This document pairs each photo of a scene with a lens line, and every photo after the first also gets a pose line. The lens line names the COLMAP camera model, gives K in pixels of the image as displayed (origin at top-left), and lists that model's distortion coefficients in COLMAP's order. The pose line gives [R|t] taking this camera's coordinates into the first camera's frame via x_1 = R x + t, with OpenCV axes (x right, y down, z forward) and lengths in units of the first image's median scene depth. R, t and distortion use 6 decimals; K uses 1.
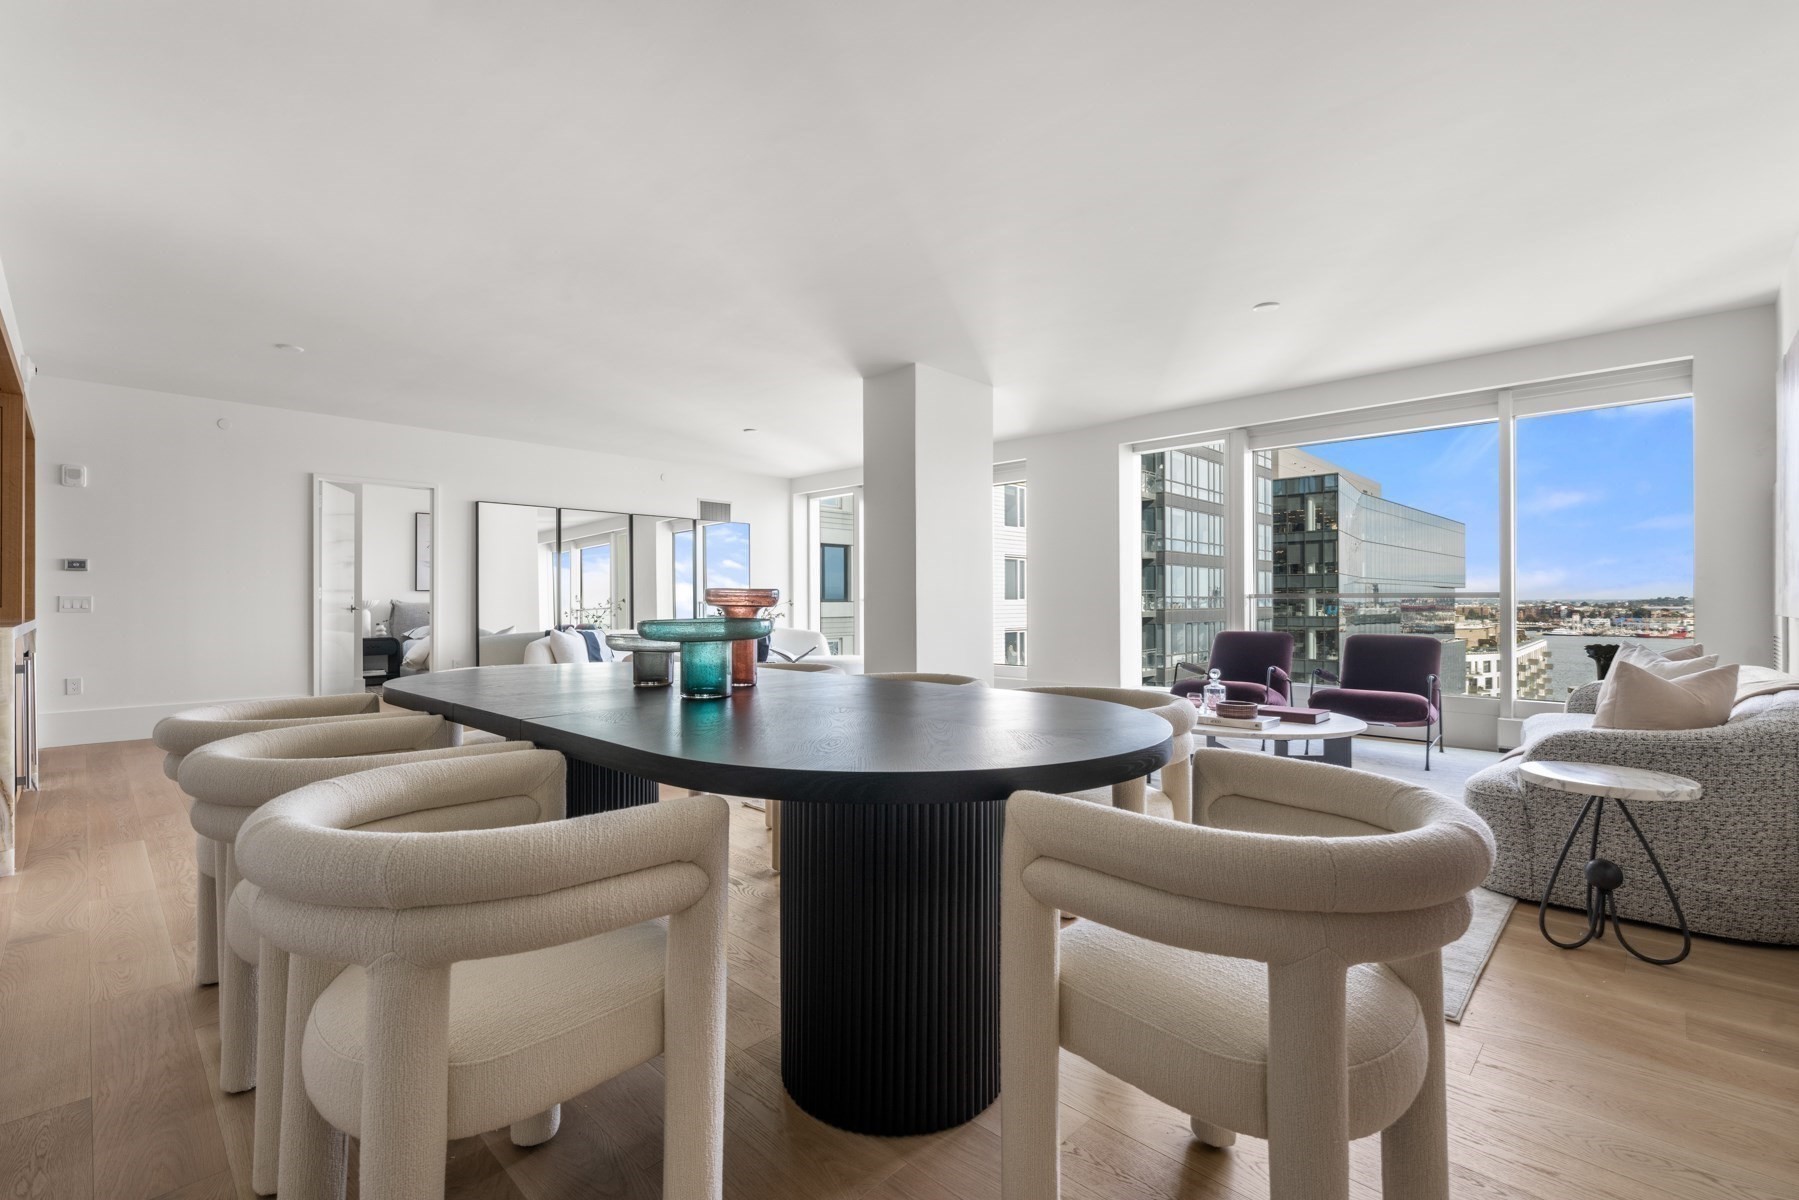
lens RADIAL K [[792.8, 0, 891.0], [0, 792.8, 604.2], [0, 0, 1]] dist [0.001313, 0.000295]
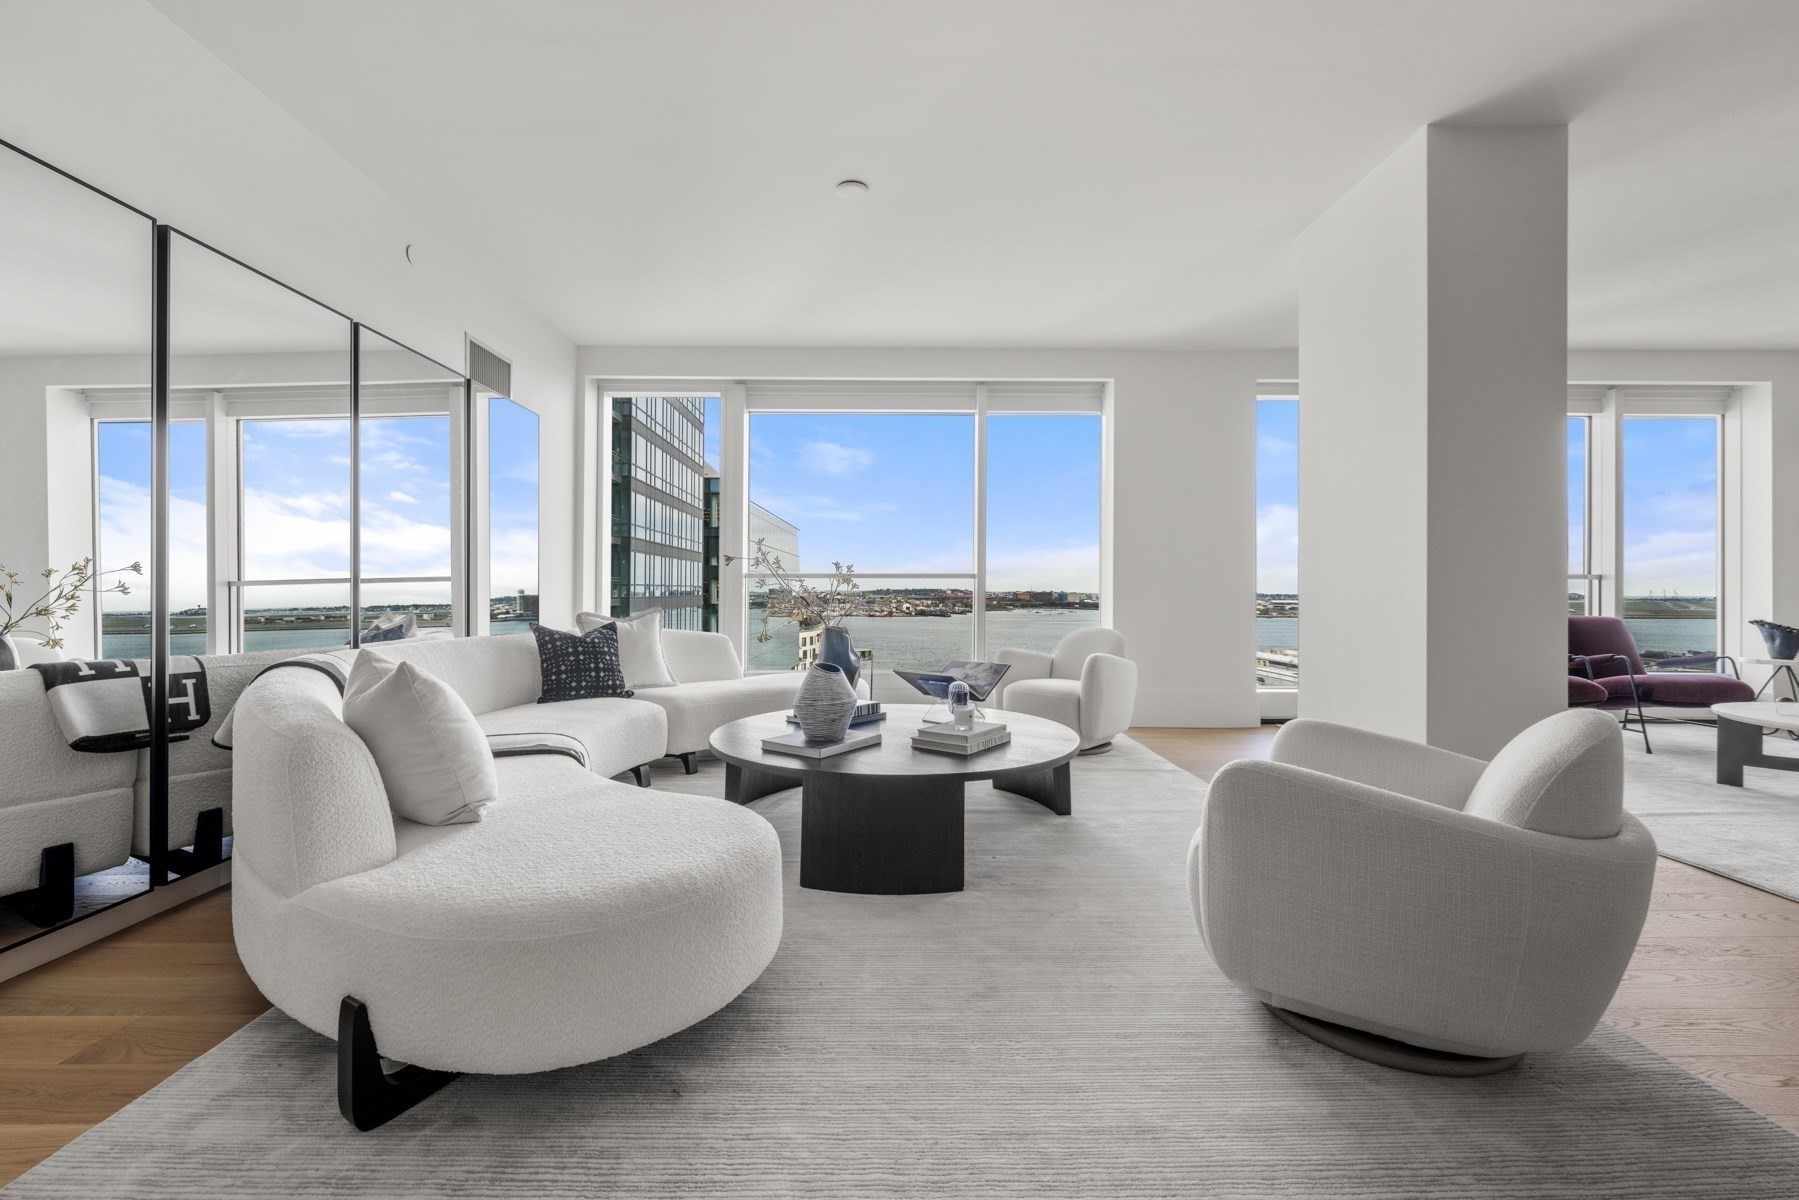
lens RADIAL K [[757.1, 0, 892.7], [0, 757.1, 587.7], [0, 0, 1]] dist [-0.002239, -0.000173]
pose [[0.706422, 0.007316, 0.707753, -0.101212], [-0.002162, 0.999964, -0.008179, 0.002163], [-0.707787, 0.004248, 0.706413, 0.149694]]
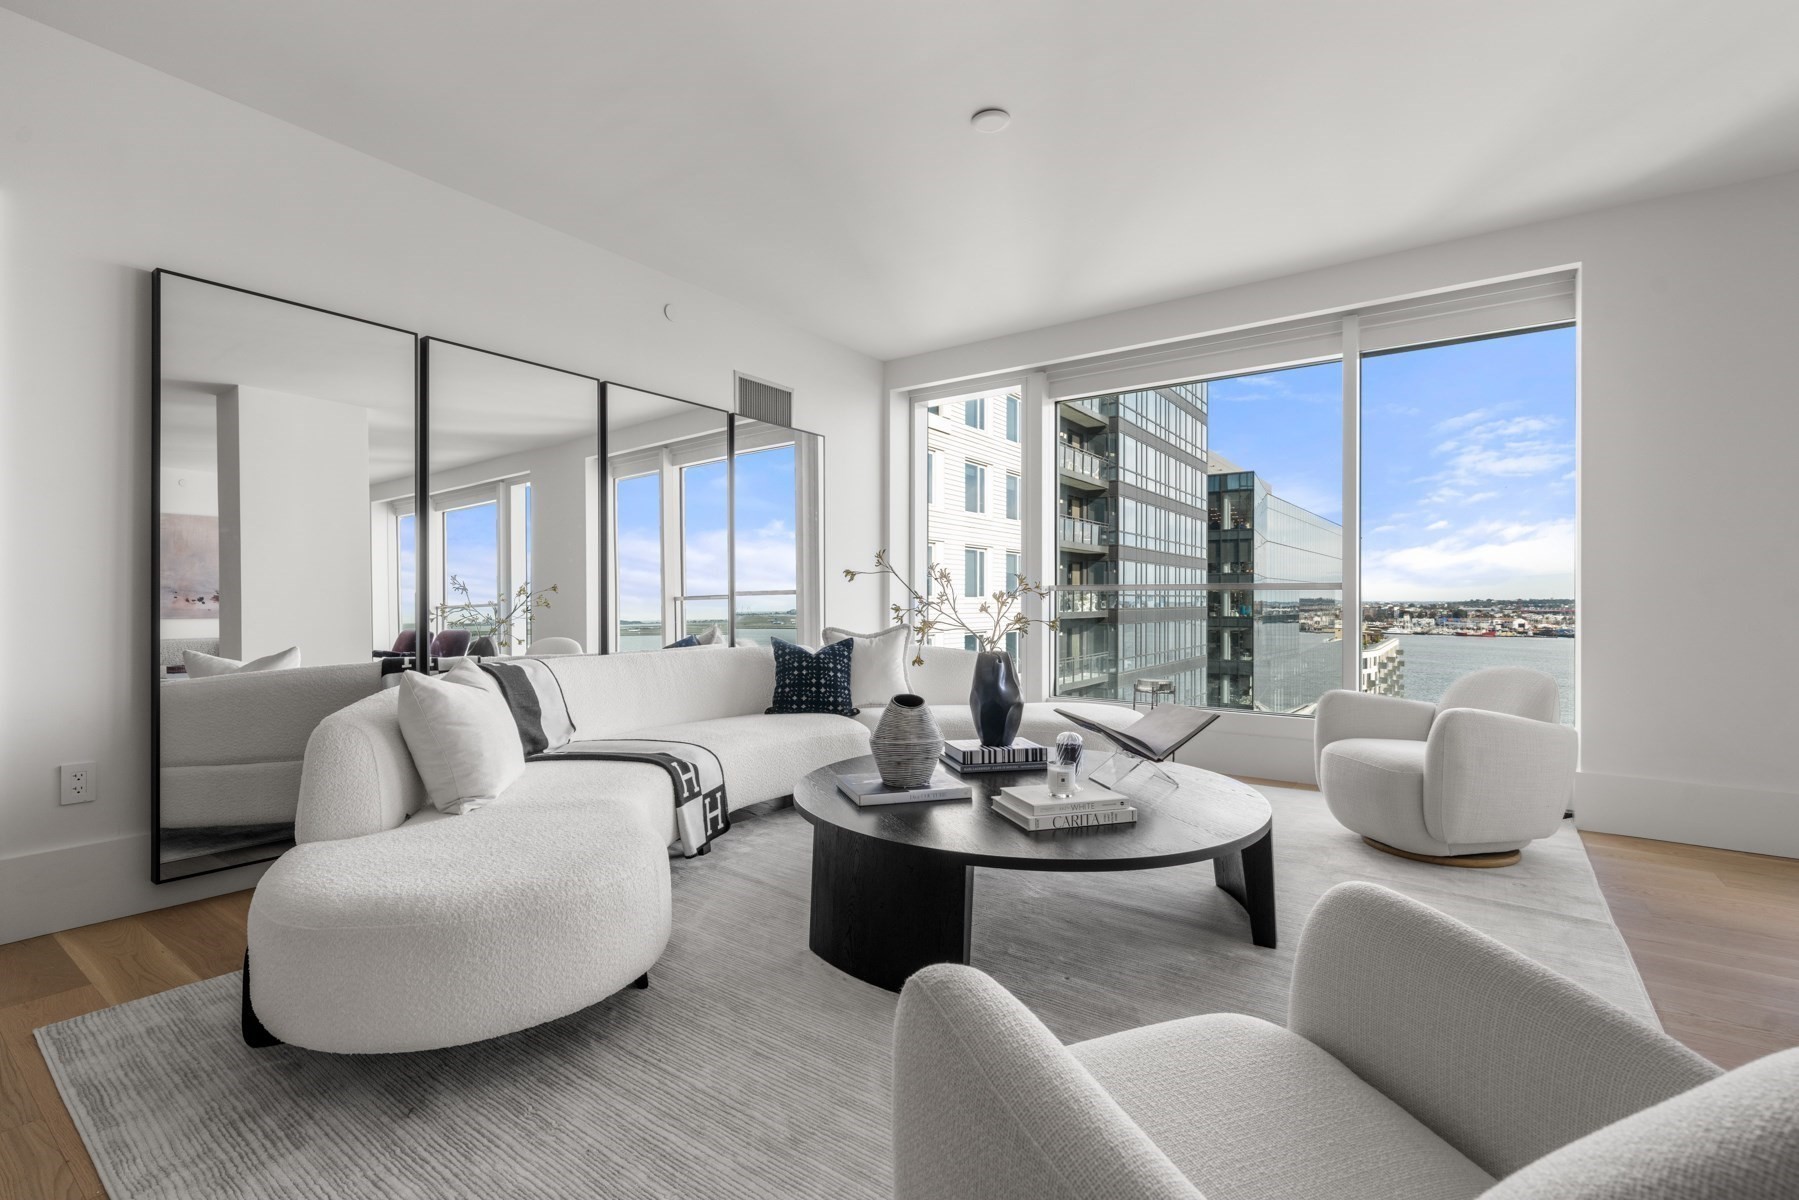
lens RADIAL K [[811.0, 0, 891.0], [0, 811.0, 602.7], [0, 0, 1]] dist [-0.001431, -0.000358]
pose [[0.989492, 0.004686, 0.144515, -0.060335], [-0.004692, 0.999989, -0.000305, 0.001217], [-0.144515, -0.000377, 0.989503, 0.139229]]
